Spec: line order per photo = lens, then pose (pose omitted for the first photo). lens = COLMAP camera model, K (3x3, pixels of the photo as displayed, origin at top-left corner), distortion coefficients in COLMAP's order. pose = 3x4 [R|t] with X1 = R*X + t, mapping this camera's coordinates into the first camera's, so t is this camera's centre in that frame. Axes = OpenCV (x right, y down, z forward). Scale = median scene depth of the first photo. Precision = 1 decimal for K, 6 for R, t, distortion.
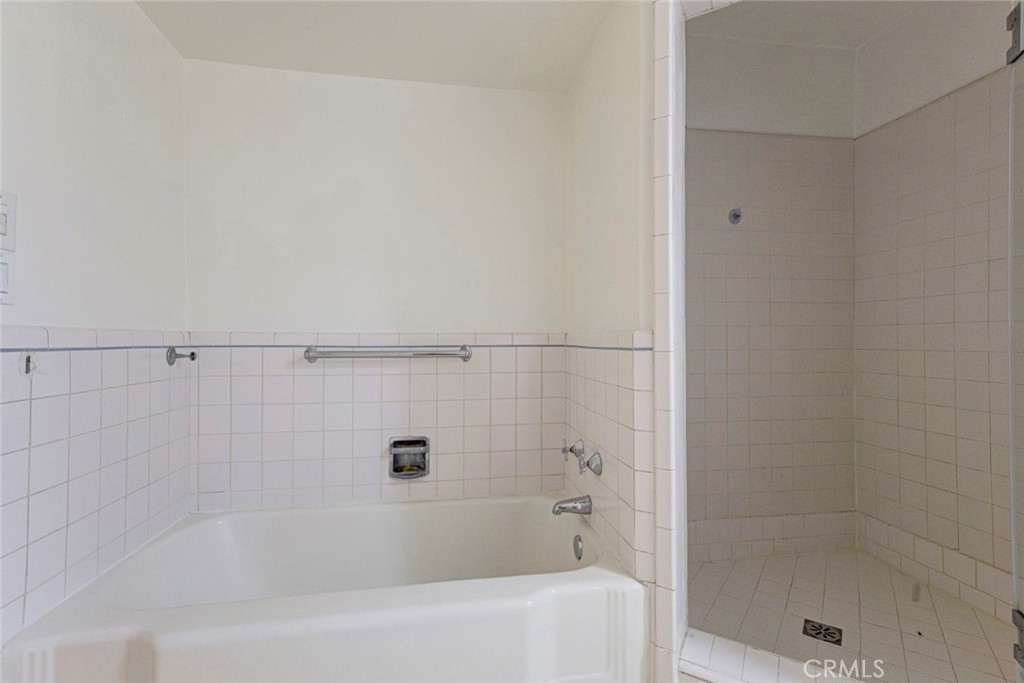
lens RADIAL K [[470.6, 0, 510.8], [0, 470.6, 337.3], [0, 0, 1]] dist [0.000537, 0.000162]
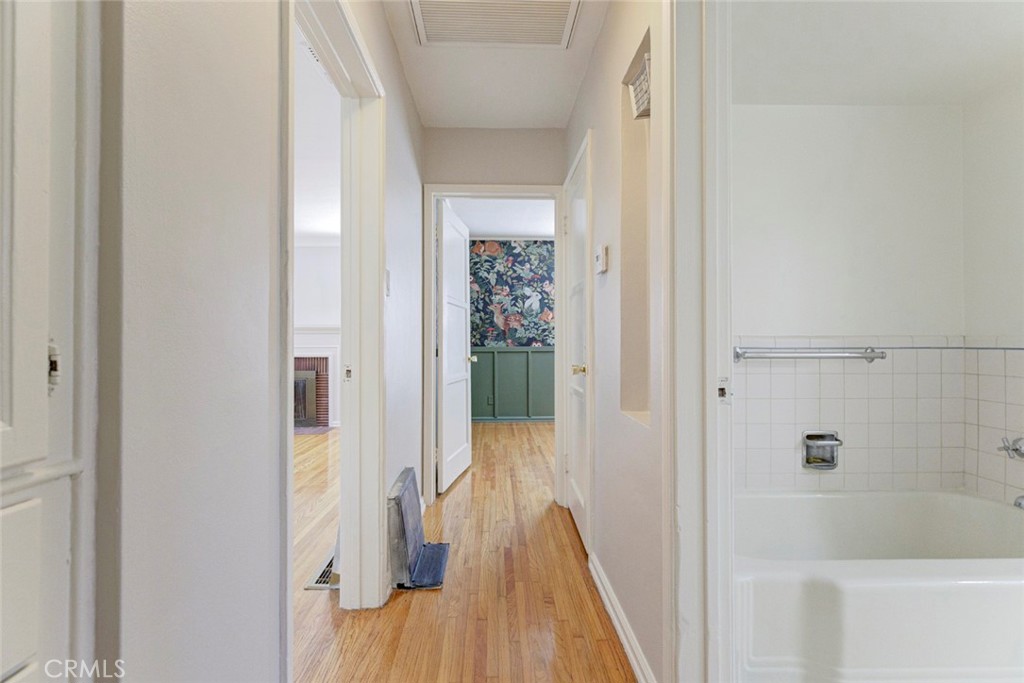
lens RADIAL K [[470.6, 0, 510.8], [0, 470.6, 337.3], [0, 0, 1]] dist [0.000537, 0.000162]
pose [[0.991301, -0.001338, -0.131604, -0.779266], [0.000329, 0.999970, -0.007685, 0.002167], [0.131611, 0.007574, 0.991273, -0.174161]]
